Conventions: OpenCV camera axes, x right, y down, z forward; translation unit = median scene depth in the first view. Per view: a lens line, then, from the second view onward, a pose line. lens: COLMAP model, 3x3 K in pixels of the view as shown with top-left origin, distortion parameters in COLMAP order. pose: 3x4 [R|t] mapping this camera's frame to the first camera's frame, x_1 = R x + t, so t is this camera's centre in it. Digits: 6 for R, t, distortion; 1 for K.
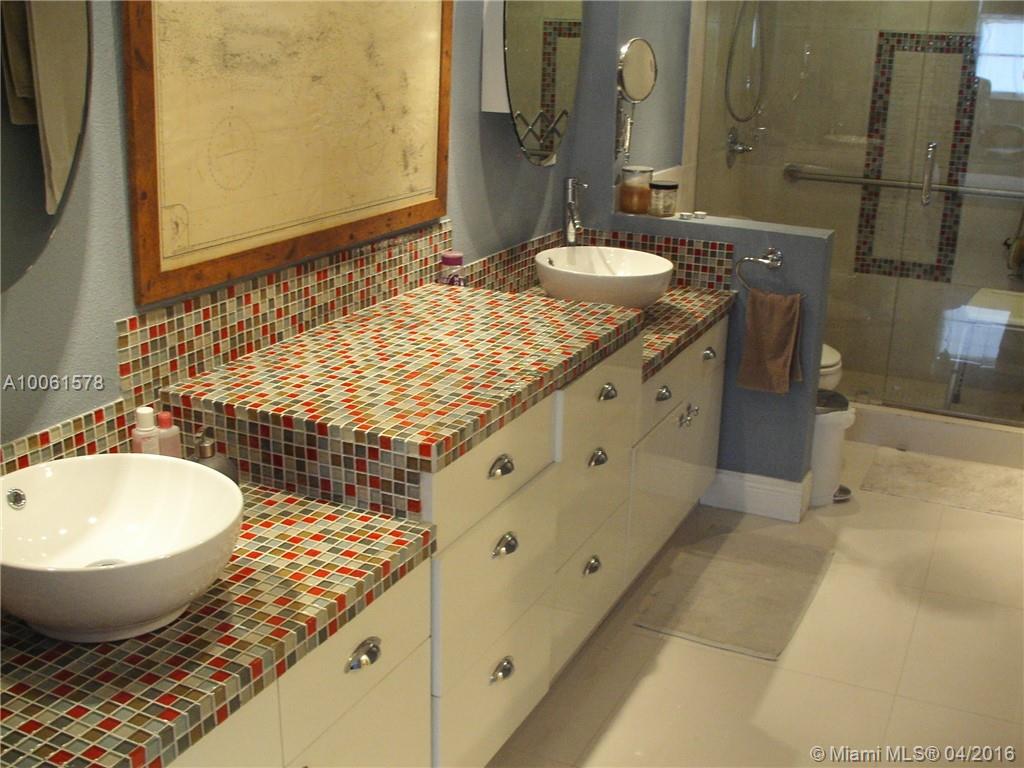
lens RADIAL K [[1118.6, 0, 512.0], [0, 1118.6, 384.0], [0, 0, 1]] dist [-0.200851, 0.269279]
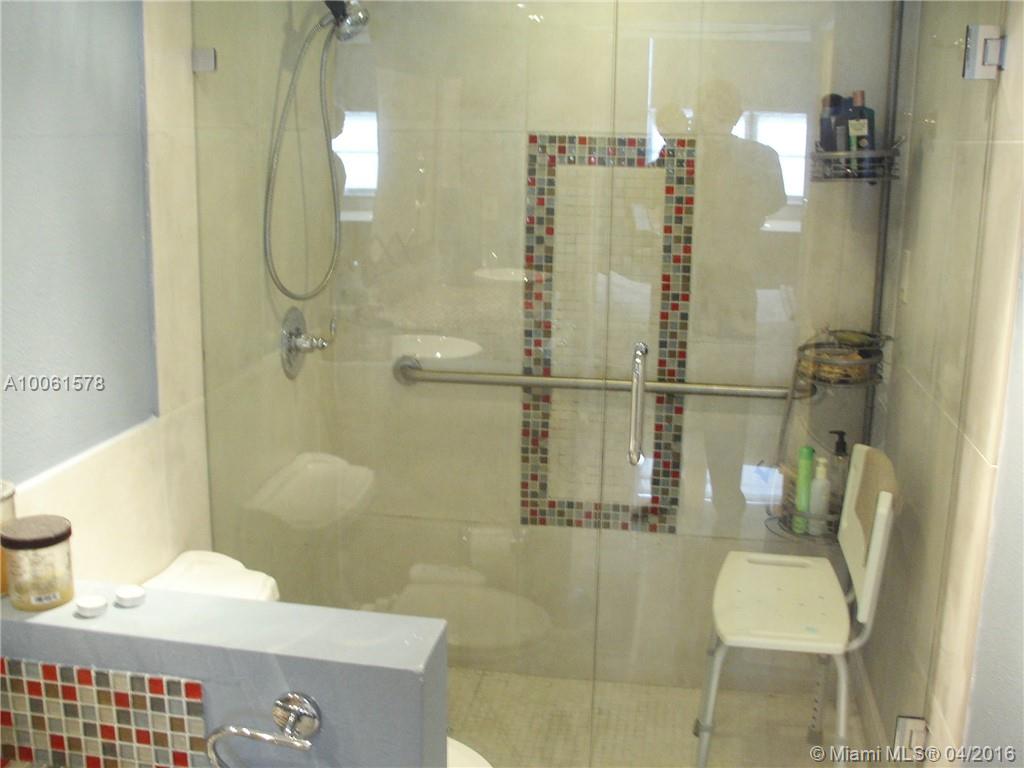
lens RADIAL K [[1118.6, 0, 512.0], [0, 1118.6, 384.0], [0, 0, 1]] dist [-0.200851, 0.269279]
pose [[0.959772, -0.069467, 0.272052, 0.150395], [0.092889, 0.992910, -0.074169, -0.140239], [-0.264971, 0.096456, 0.959420, 0.418373]]
